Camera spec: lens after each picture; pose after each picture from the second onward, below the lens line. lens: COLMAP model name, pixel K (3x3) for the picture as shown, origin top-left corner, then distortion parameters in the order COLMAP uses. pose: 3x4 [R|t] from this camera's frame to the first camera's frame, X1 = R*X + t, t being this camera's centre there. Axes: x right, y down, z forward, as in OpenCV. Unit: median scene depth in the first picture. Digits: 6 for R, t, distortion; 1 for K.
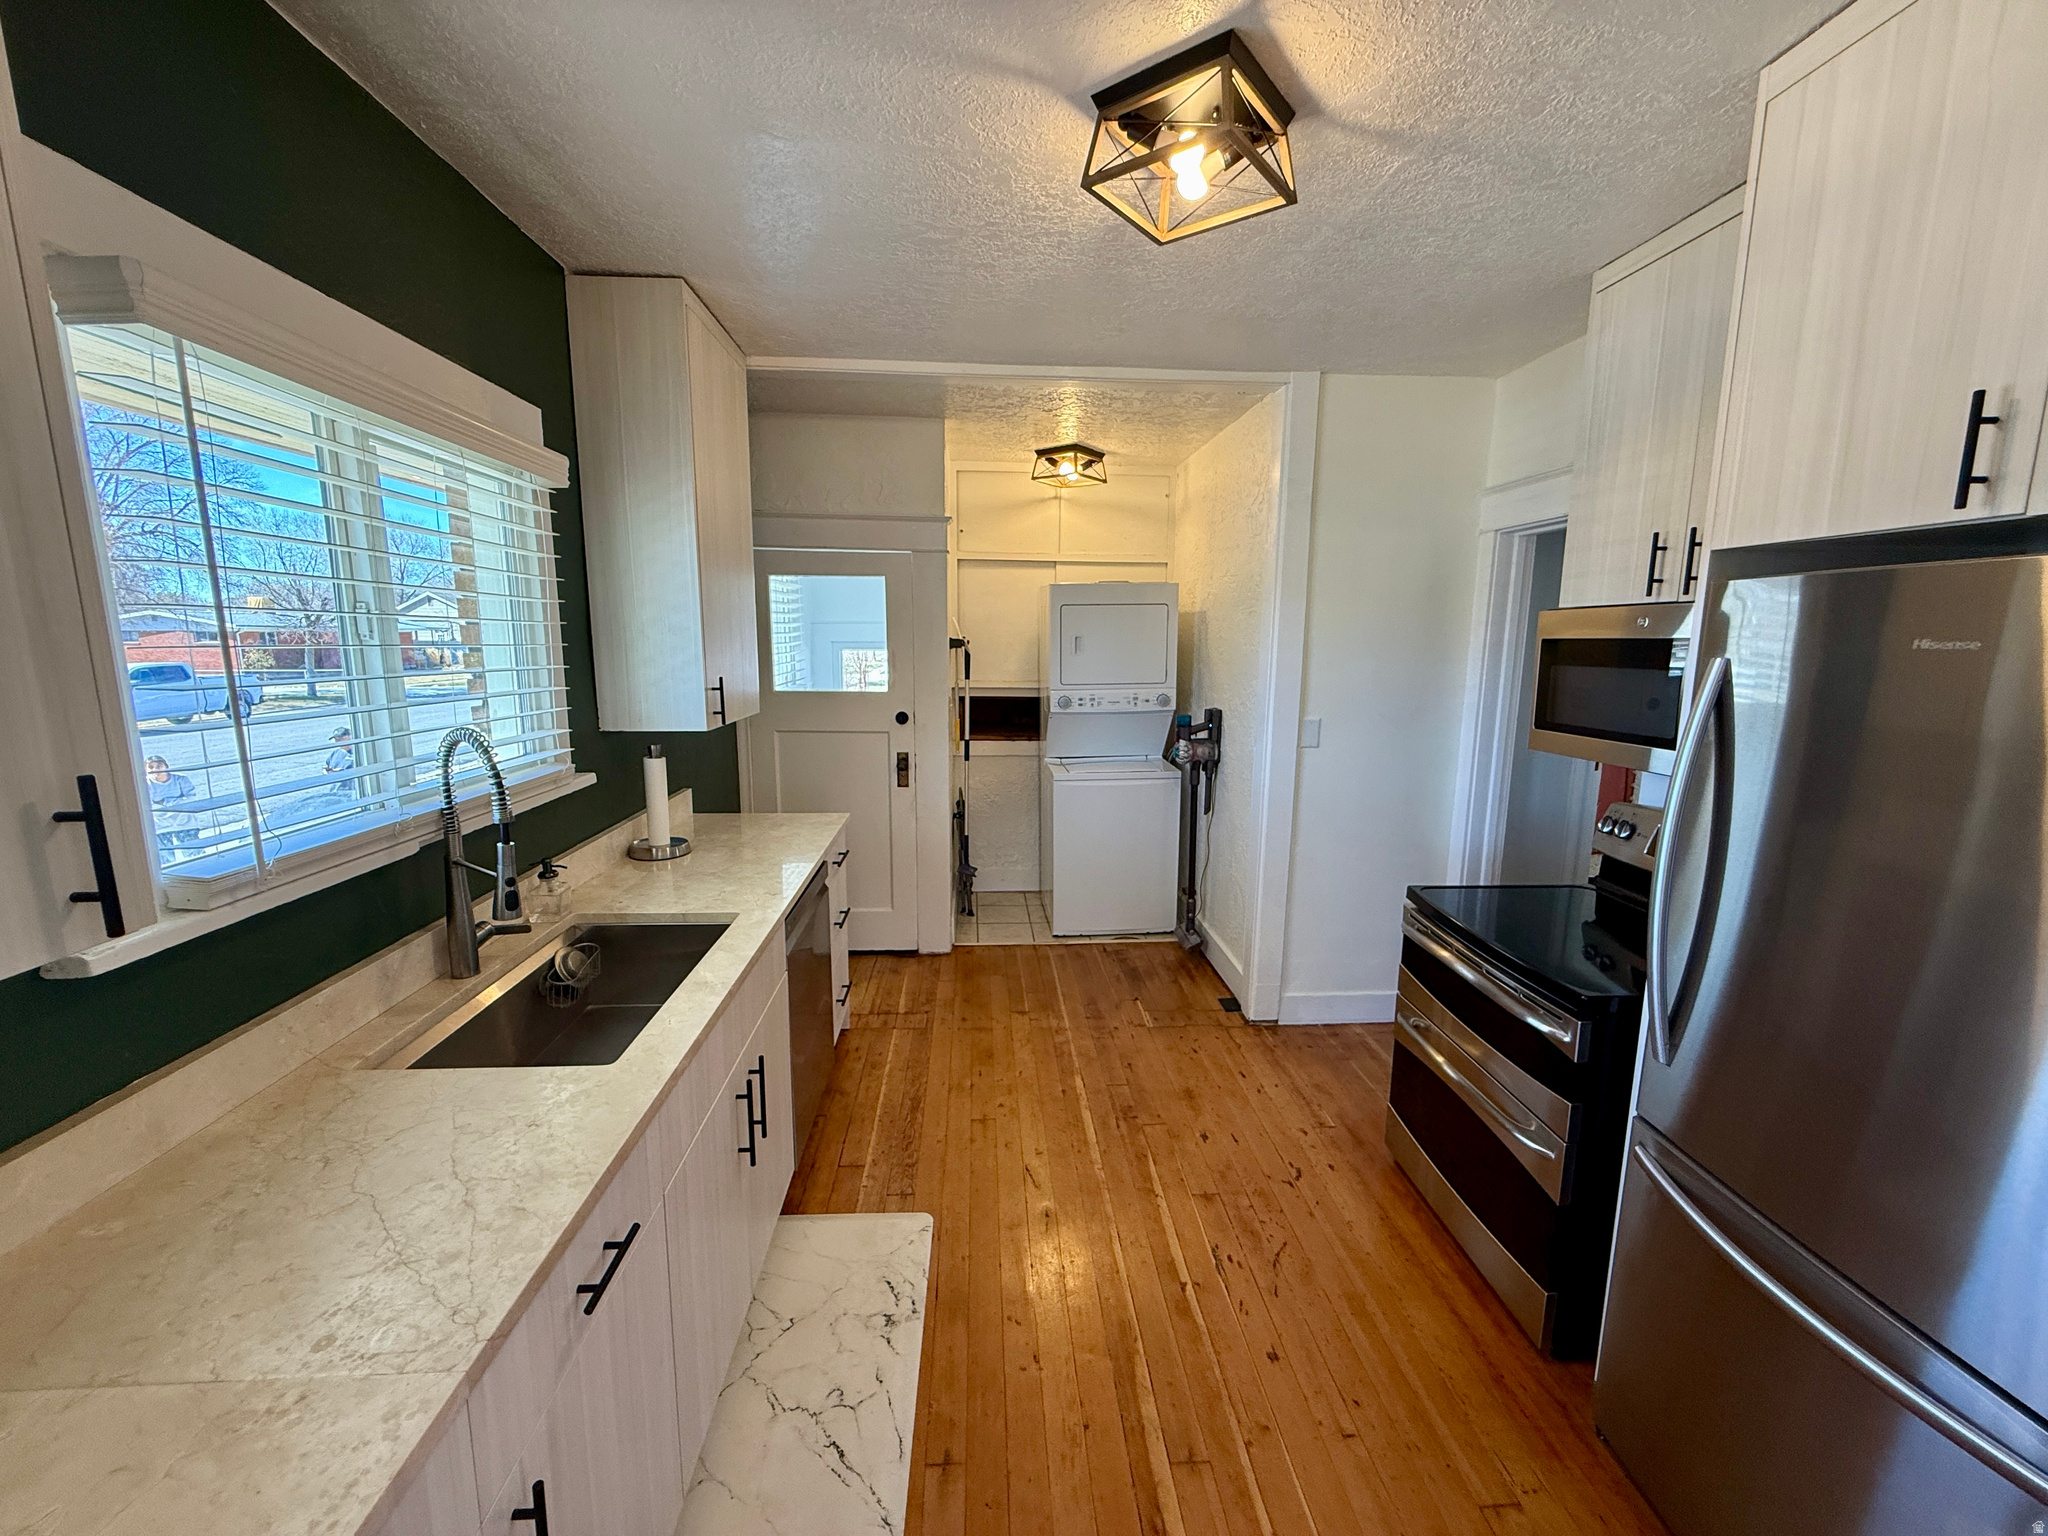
lens RADIAL K [[816.0, 0, 1019.6], [0, 816.0, 767.4], [0, 0, 1]] dist [0.002388, 0.000102]
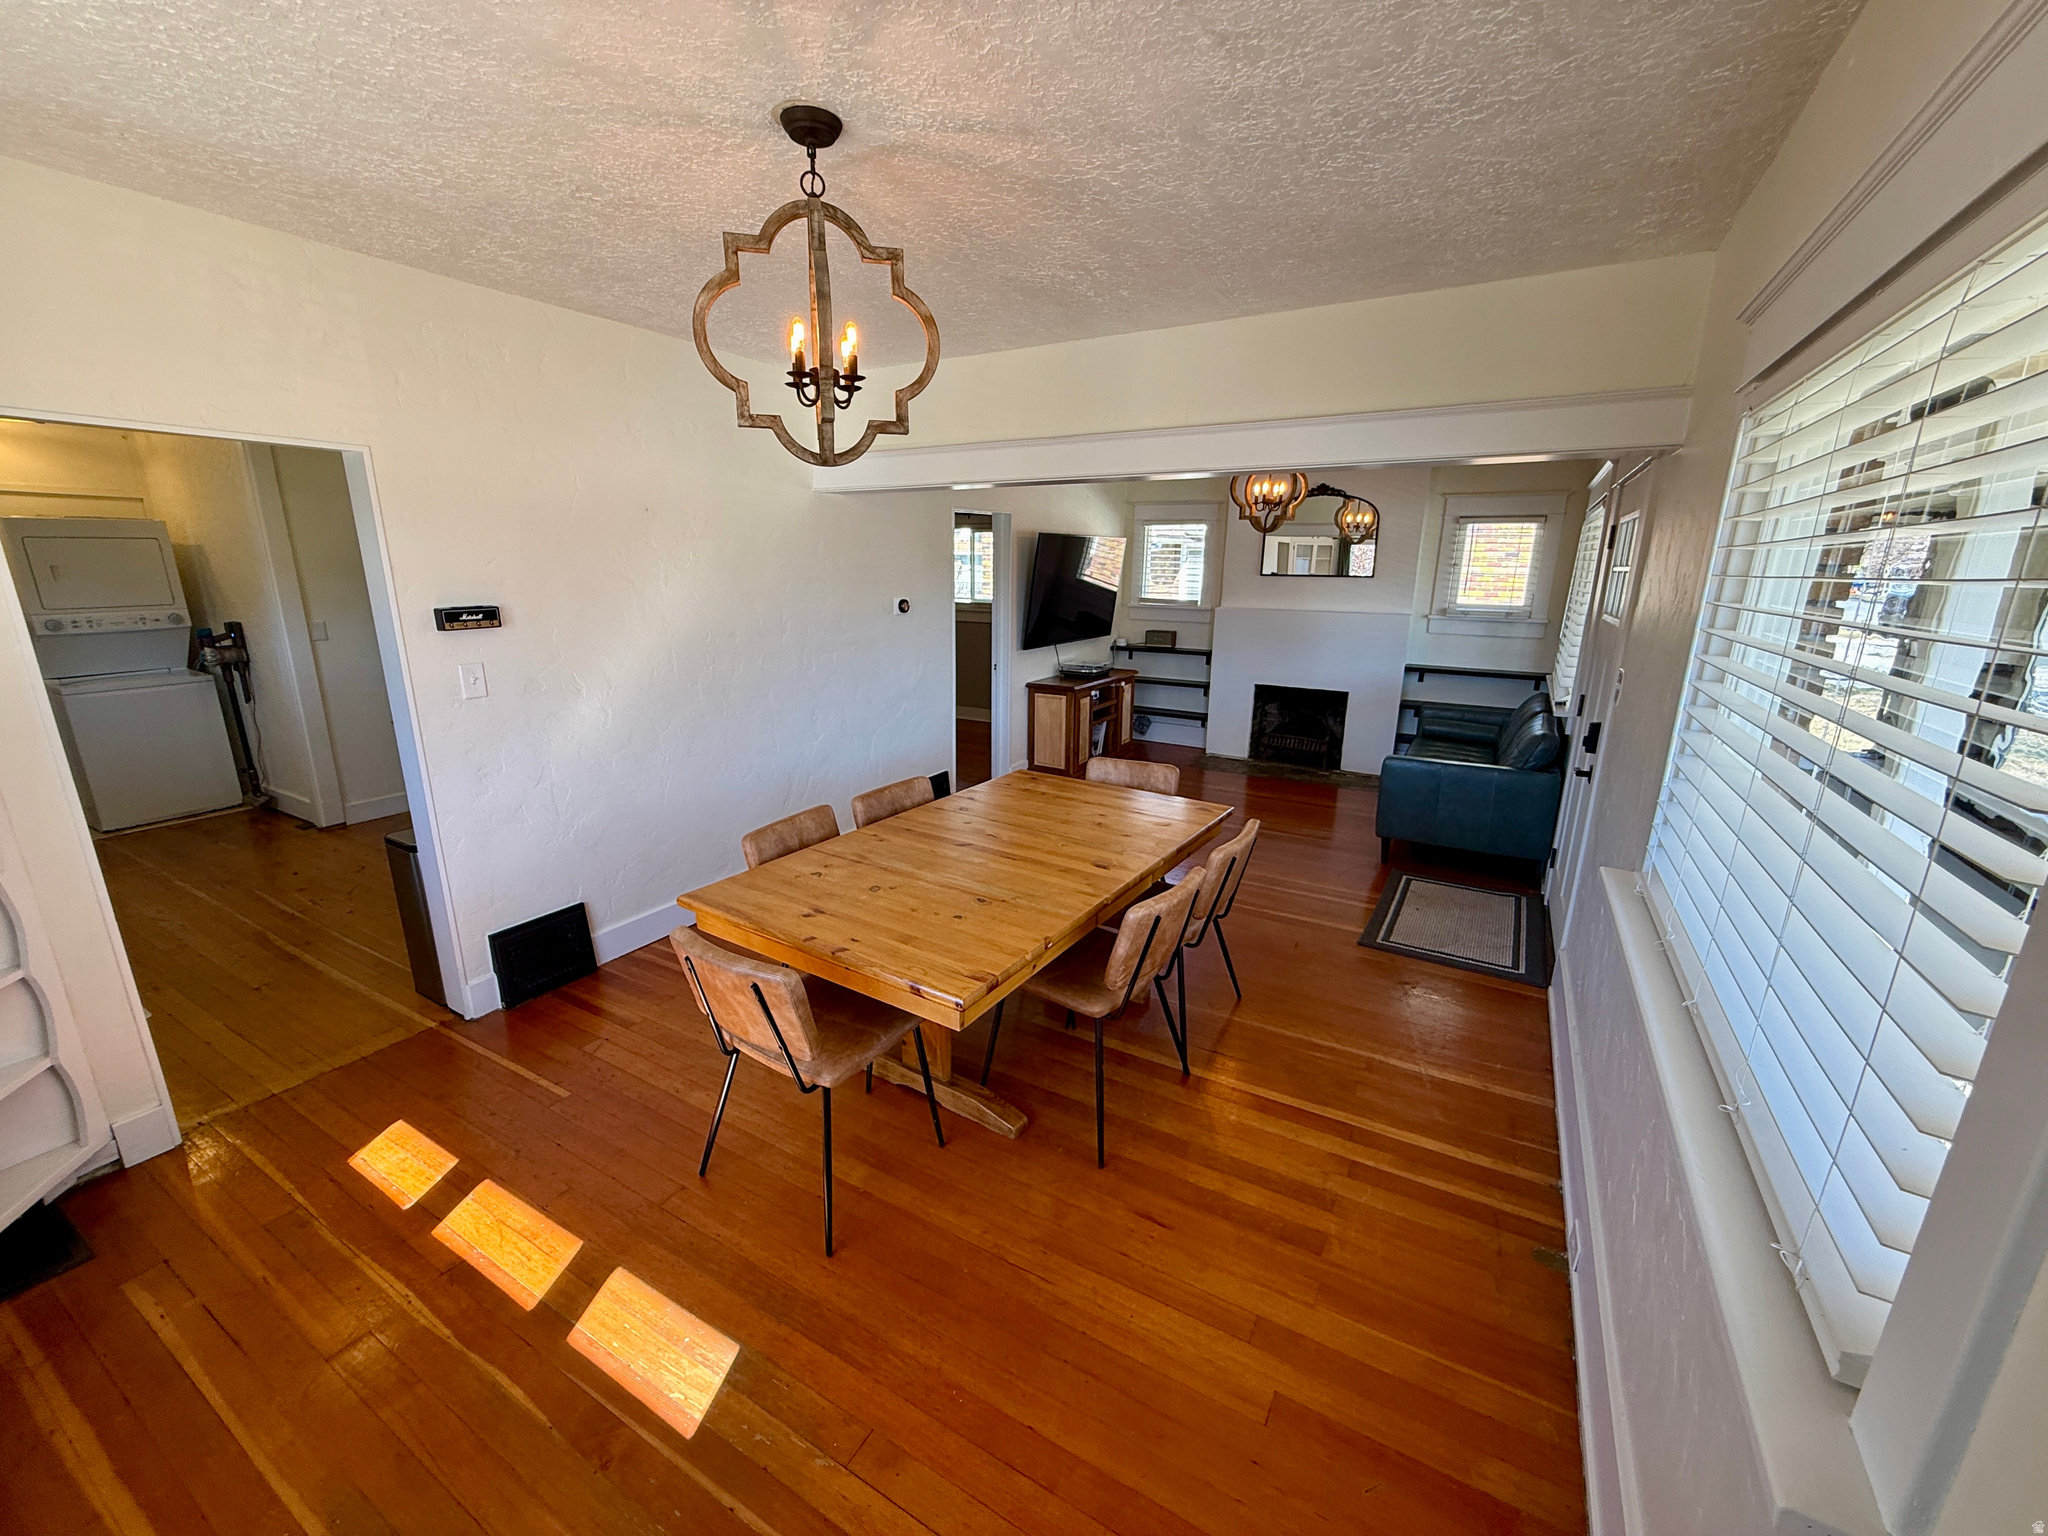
lens RADIAL K [[816.0, 0, 1026.2], [0, 816.0, 769.6], [0, 0, 1]] dist [0.002388, 0.000102]
pose [[0.547825, -0.208210, 0.810269, -0.185263], [0.122980, 0.978055, 0.168178, 0.099858], [-0.827504, 0.007515, 0.561409, -0.825058]]
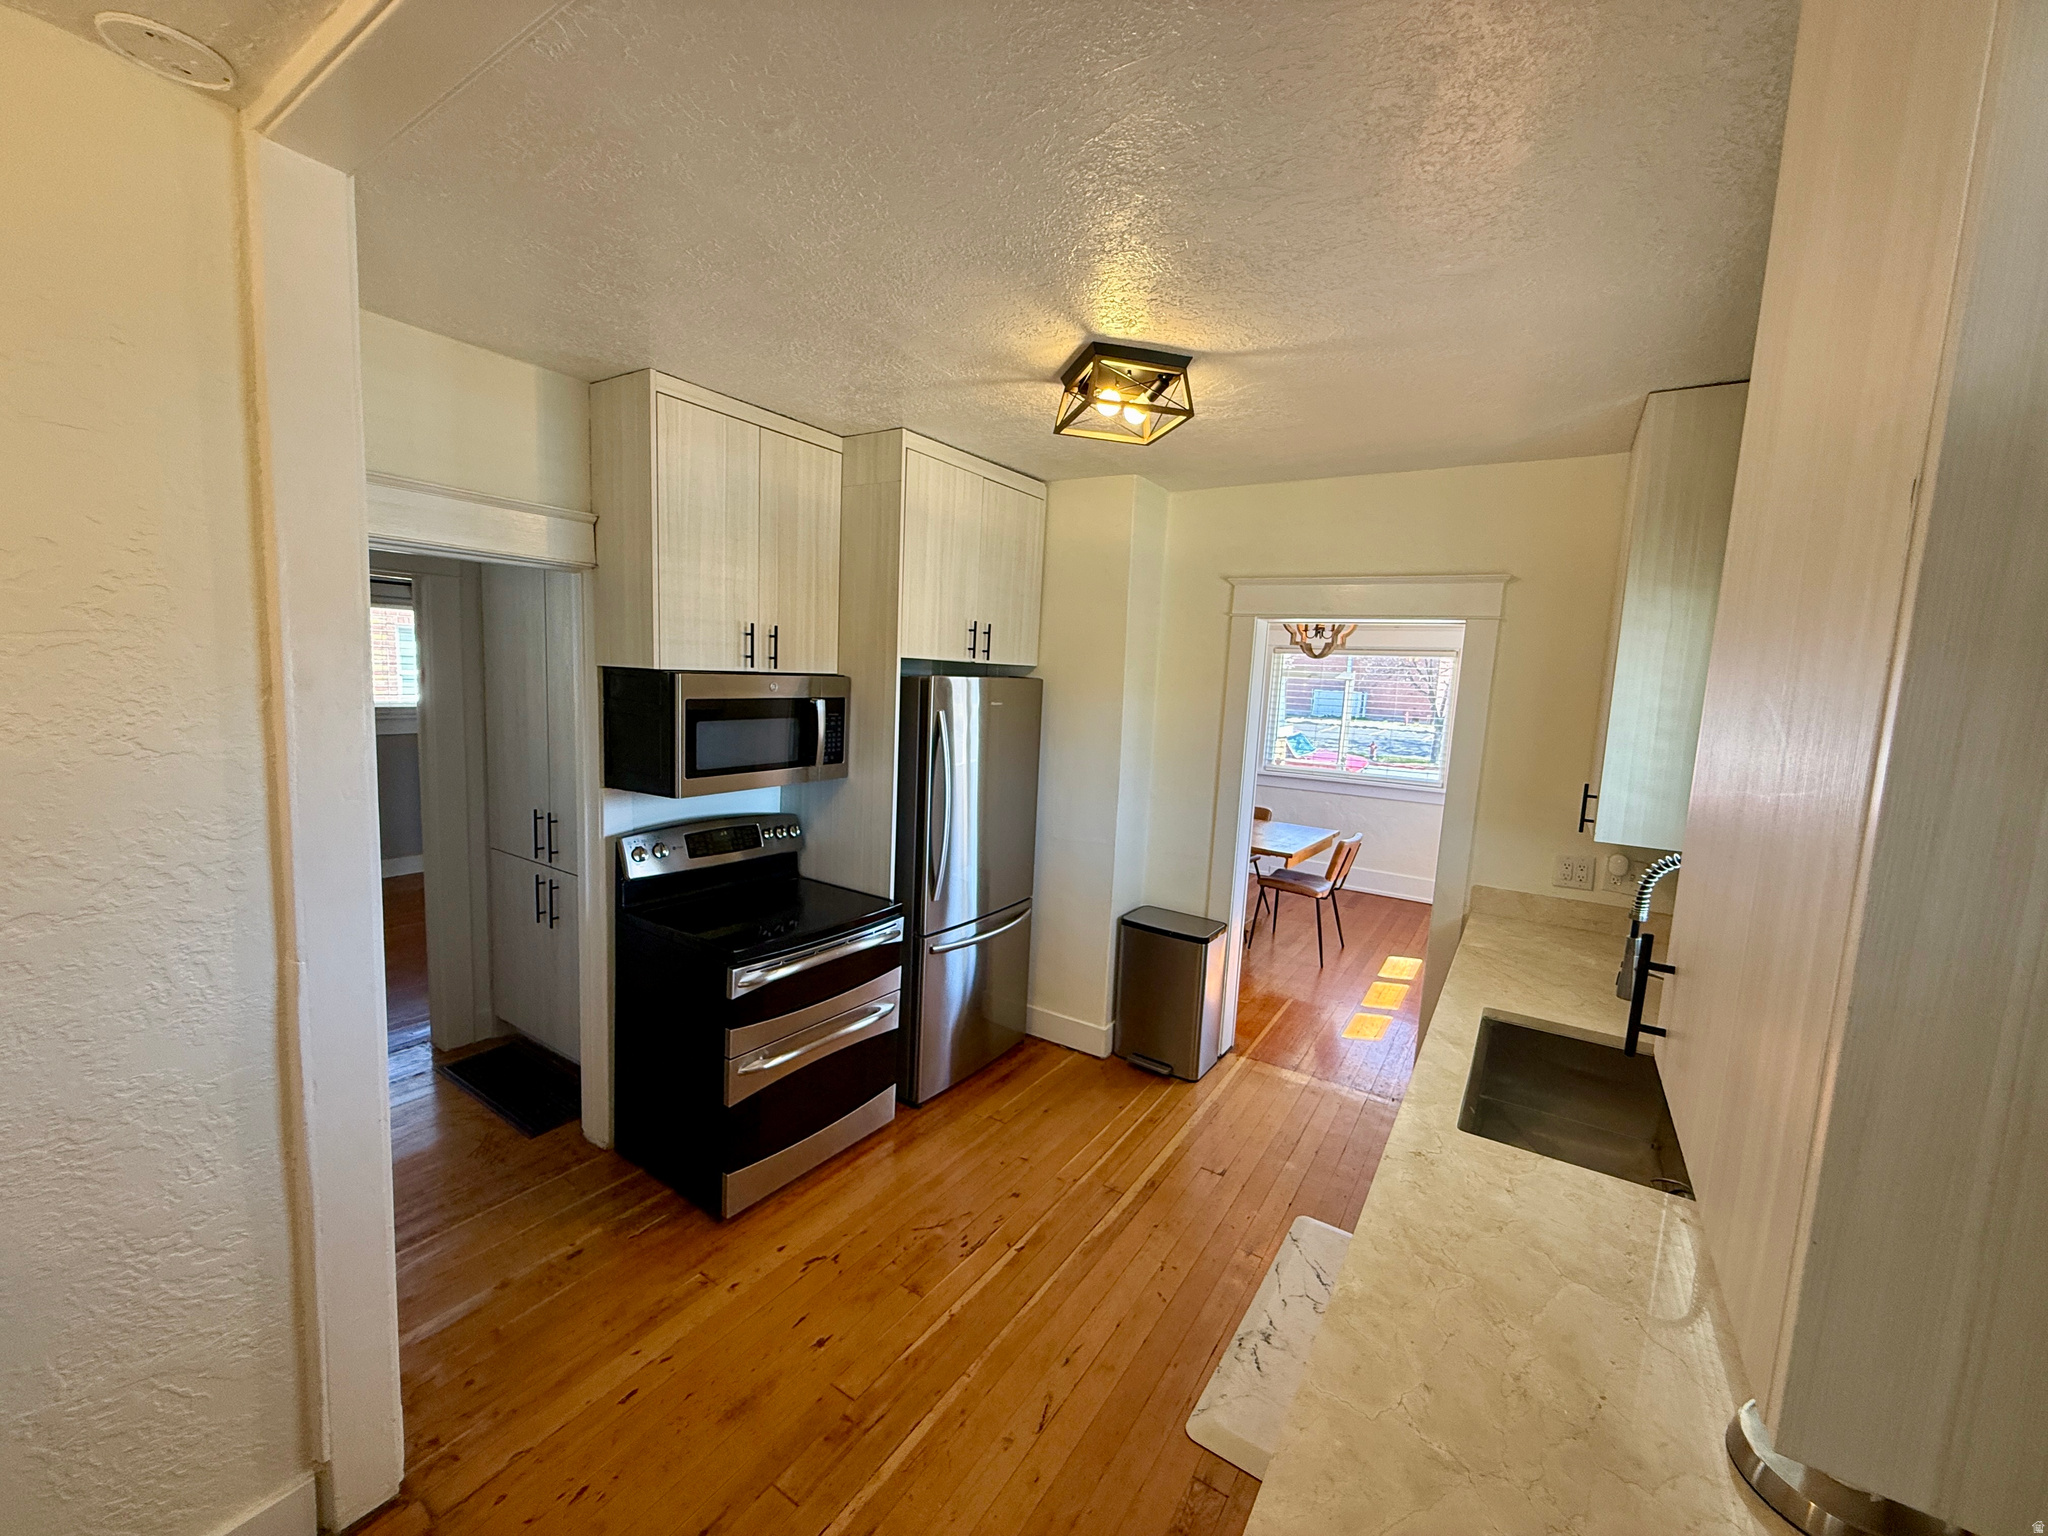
lens RADIAL K [[816.0, 0, 1013.4], [0, 816.0, 773.4], [0, 0, 1]] dist [0.002388, 0.000102]
pose [[-0.801315, -0.120104, 0.586062, -0.224424], [0.042319, 0.965806, 0.255788, -0.193537], [-0.596744, 0.229769, -0.768833, 0.950896]]
